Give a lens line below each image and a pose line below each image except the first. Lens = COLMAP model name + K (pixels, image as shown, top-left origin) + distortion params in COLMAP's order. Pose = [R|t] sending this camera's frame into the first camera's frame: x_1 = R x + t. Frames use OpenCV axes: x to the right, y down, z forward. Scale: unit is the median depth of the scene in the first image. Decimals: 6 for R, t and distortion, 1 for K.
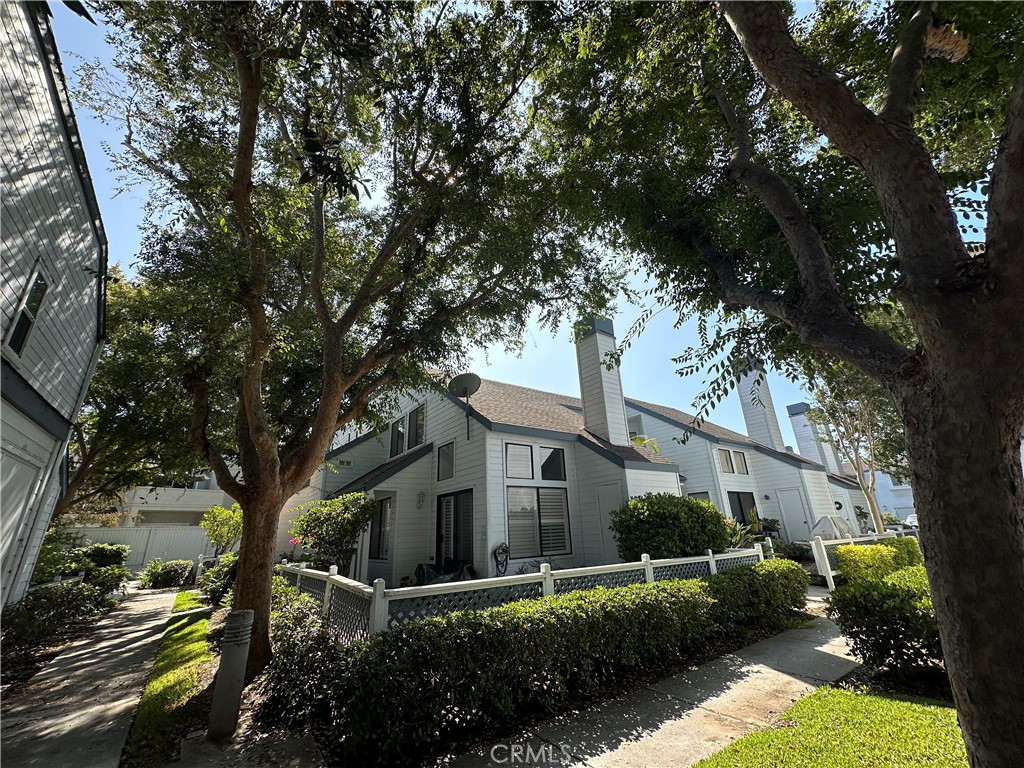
lens RADIAL K [[406.9, 0, 515.8], [0, 406.9, 382.5], [0, 0, 1]] dist [-0.001569, -0.000008]
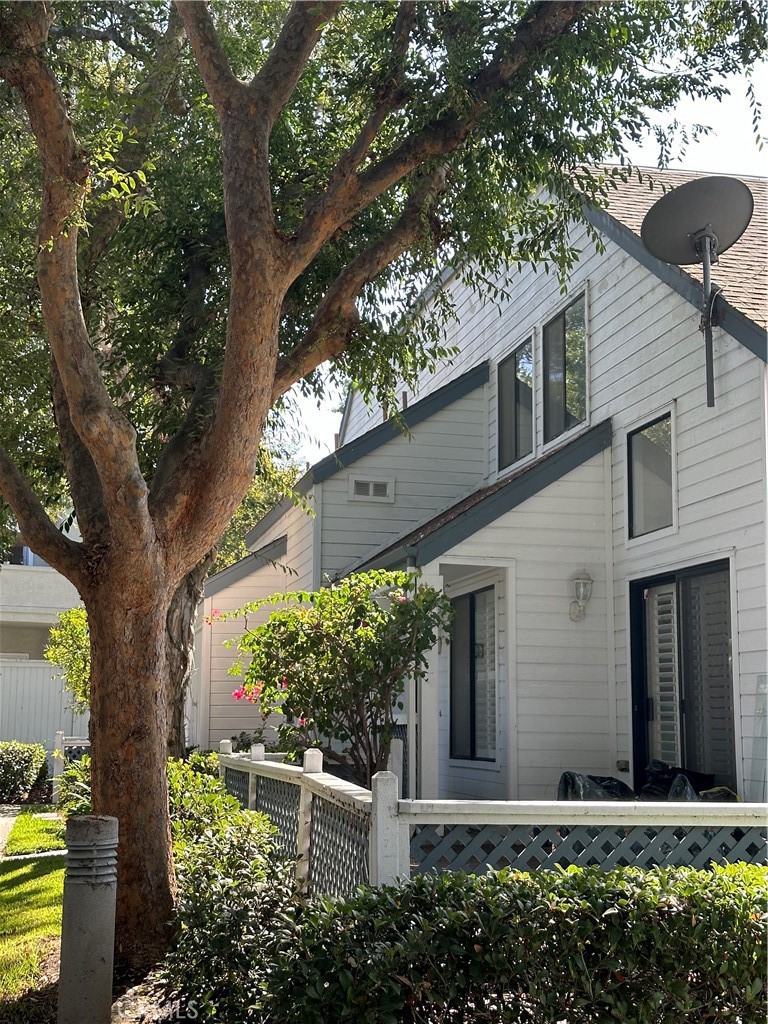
lens RADIAL K [[1440.2, 0, 383.0], [0, 1440.2, 512.4], [0, 0, 1]] dist [0.130756, 0.000000]
pose [[0.912896, -0.010221, -0.408064, 0.114374], [0.096731, 0.976628, 0.191938, -0.014750], [0.396565, -0.214692, 0.892549, -0.094196]]
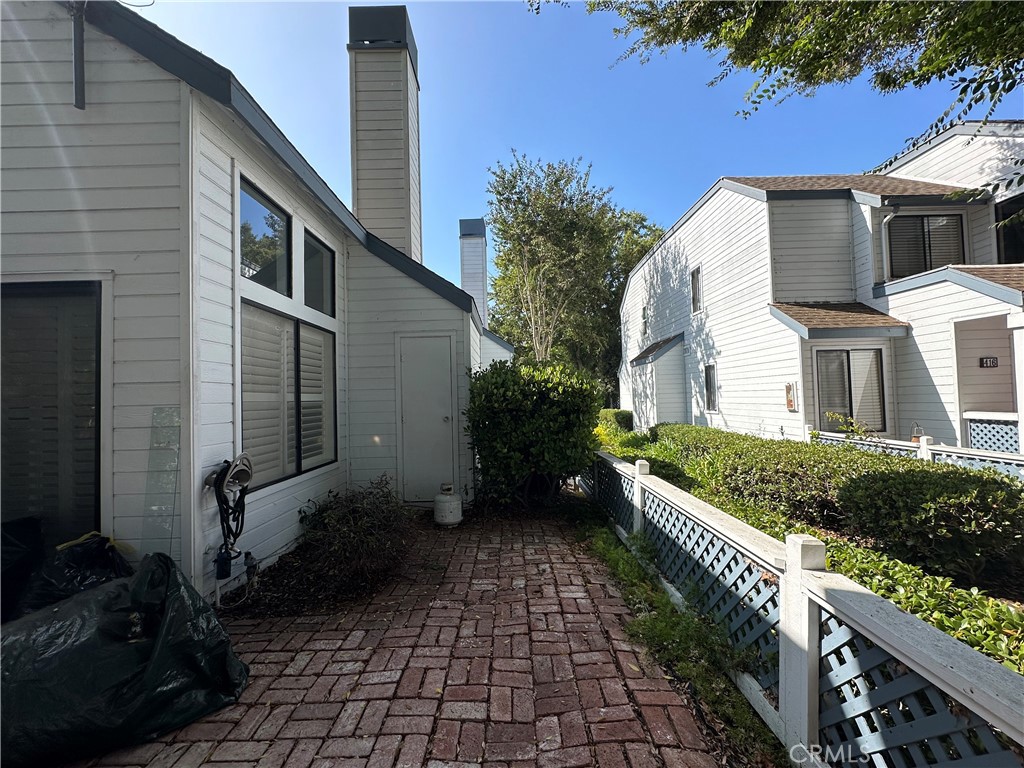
lens RADIAL K [[435.0, 0, 512.3], [0, 435.0, 384.3], [0, 0, 1]] dist [0.001146, -0.001039]
pose [[0.584108, 0.051658, 0.810031, -0.197701], [-0.279136, 0.949887, 0.140707, 0.220298], [-0.762169, -0.308297, 0.569256, 0.629210]]
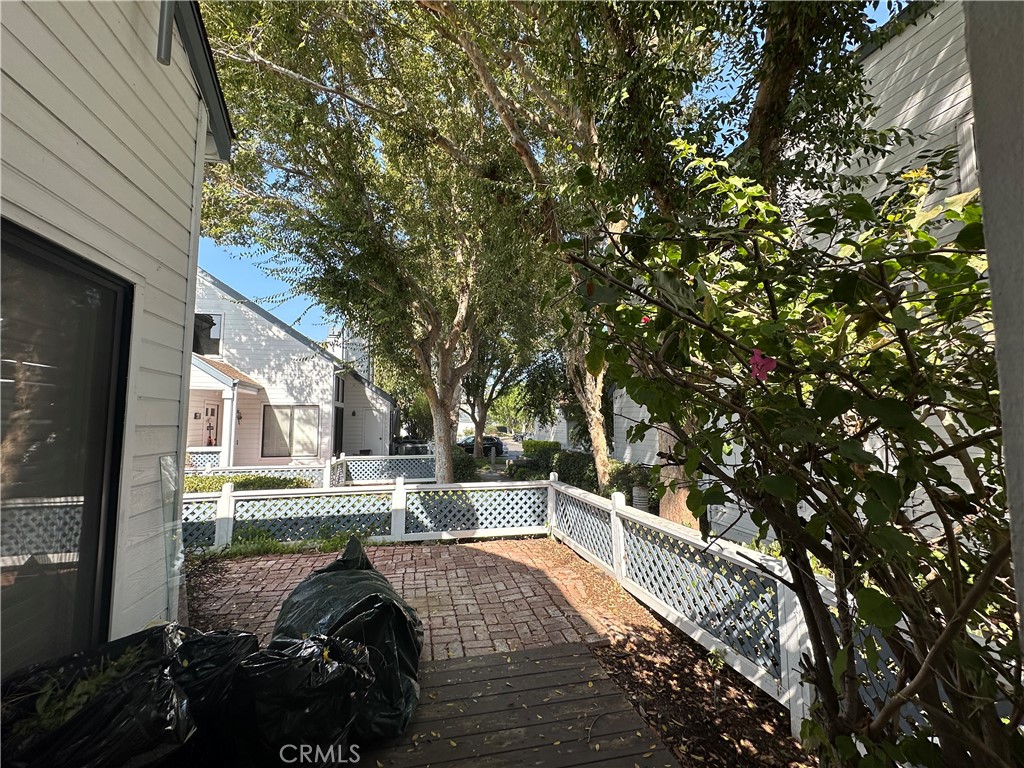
lens RADIAL K [[435.0, 0, 509.2], [0, 435.0, 385.2], [0, 0, 1]] dist [0.001146, -0.001039]
pose [[-0.918597, 0.077542, 0.387513, -0.397313], [-0.097895, 0.905353, -0.413222, 0.412126], [-0.382878, -0.417520, -0.824064, 1.183561]]
